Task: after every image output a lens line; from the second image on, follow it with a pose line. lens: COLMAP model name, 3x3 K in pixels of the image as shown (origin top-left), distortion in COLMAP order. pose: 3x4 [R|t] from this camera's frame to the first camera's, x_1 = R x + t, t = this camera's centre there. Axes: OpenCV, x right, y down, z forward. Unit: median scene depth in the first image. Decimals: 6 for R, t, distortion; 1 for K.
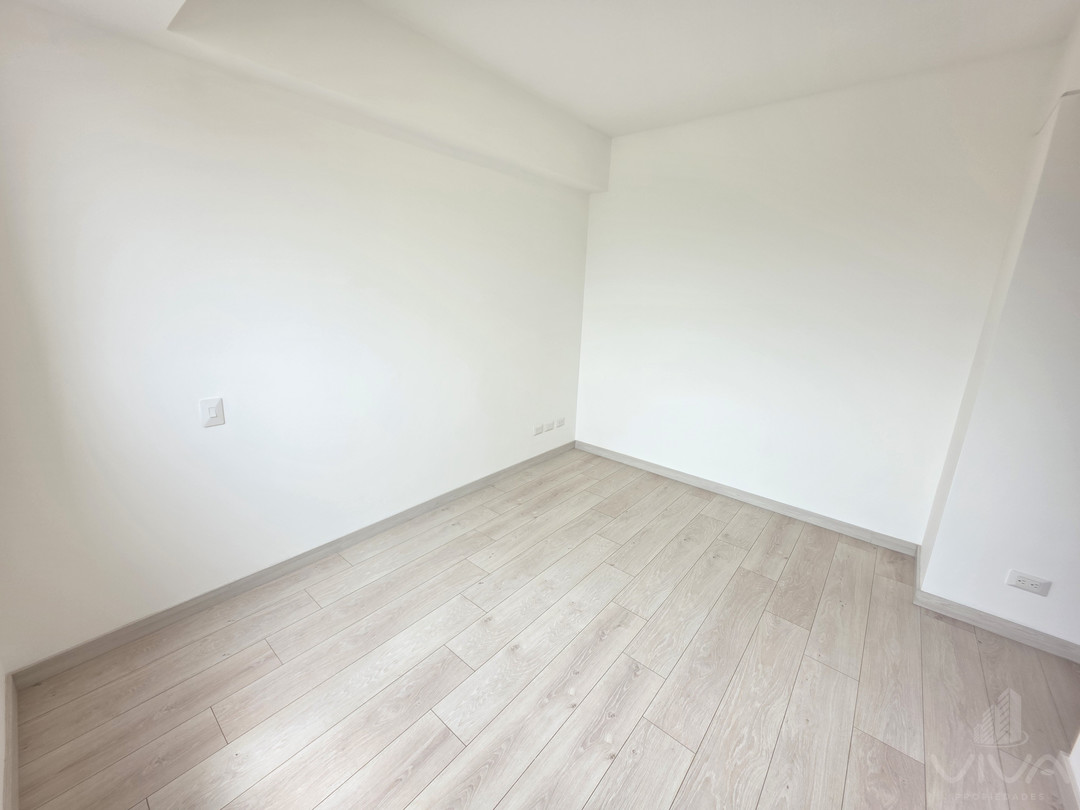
lens RADIAL K [[433.4, 0, 530.9], [0, 433.4, 391.2], [0, 0, 1]] dist [0.003027, -0.000131]
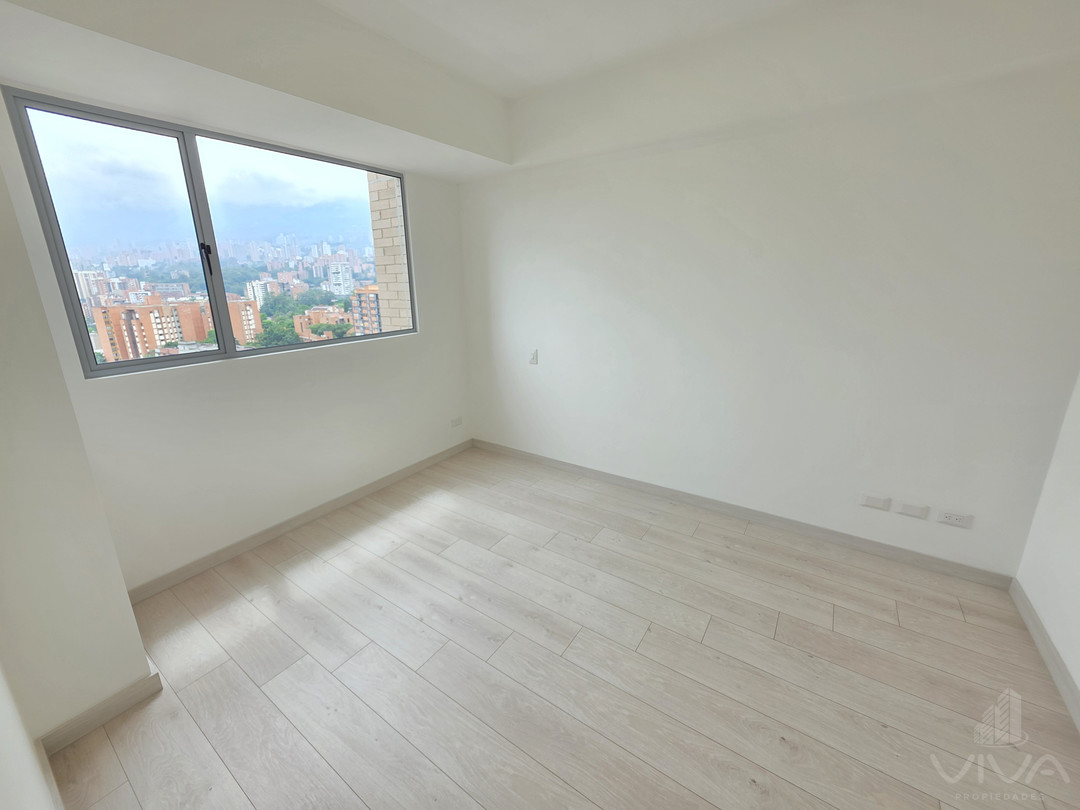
lens RADIAL K [[433.4, 0, 530.9], [0, 433.4, 391.2], [0, 0, 1]] dist [0.003027, -0.000131]
pose [[0.096914, 0.213525, -0.972119, 0.914879], [-0.211719, 0.958785, 0.189489, -0.132044], [0.972514, 0.187452, 0.138127, 0.648046]]
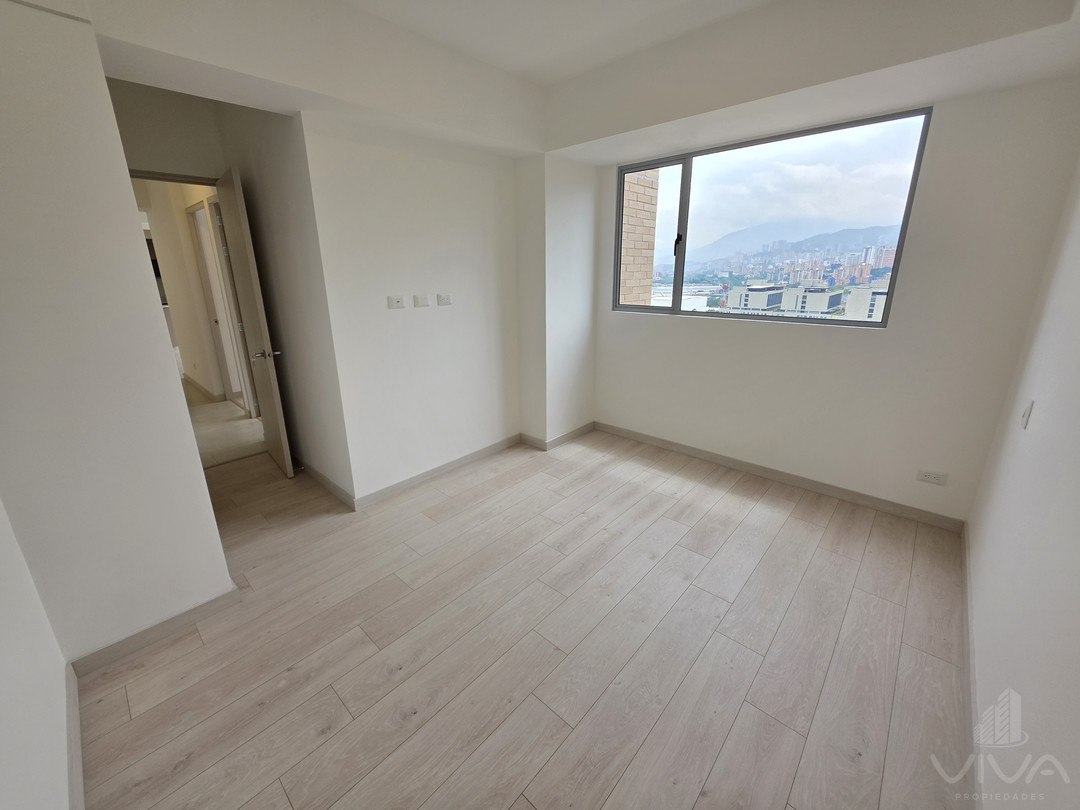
lens RADIAL K [[433.4, 0, 530.9], [0, 433.4, 391.2], [0, 0, 1]] dist [0.003027, -0.000131]
pose [[-0.998951, -0.032216, 0.032550, 0.240153], [-0.011809, 0.867917, 0.496569, -0.367128], [-0.044248, 0.495663, -0.867387, 1.538547]]
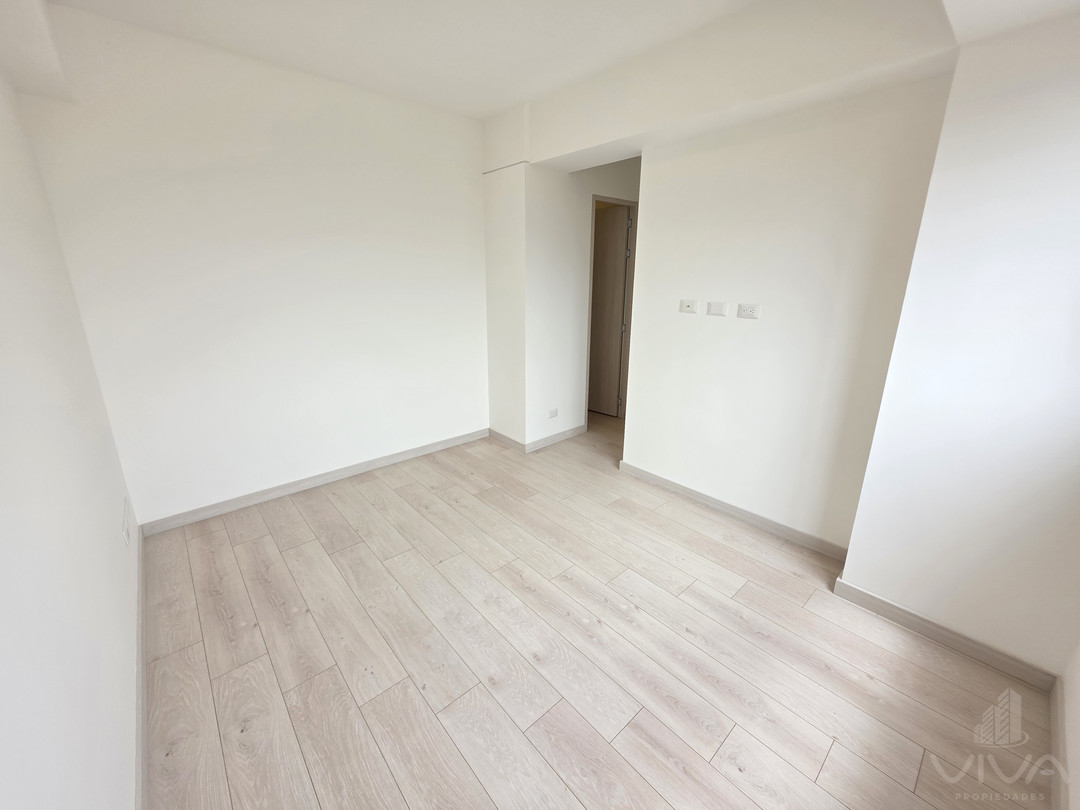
lens RADIAL K [[433.4, 0, 530.9], [0, 433.4, 391.2], [0, 0, 1]] dist [0.003027, -0.000131]
pose [[0.142711, -0.299168, 0.943468, -0.630172], [0.236751, 0.935871, 0.260948, -0.172481], [-0.961032, 0.186127, 0.204387, 0.583401]]
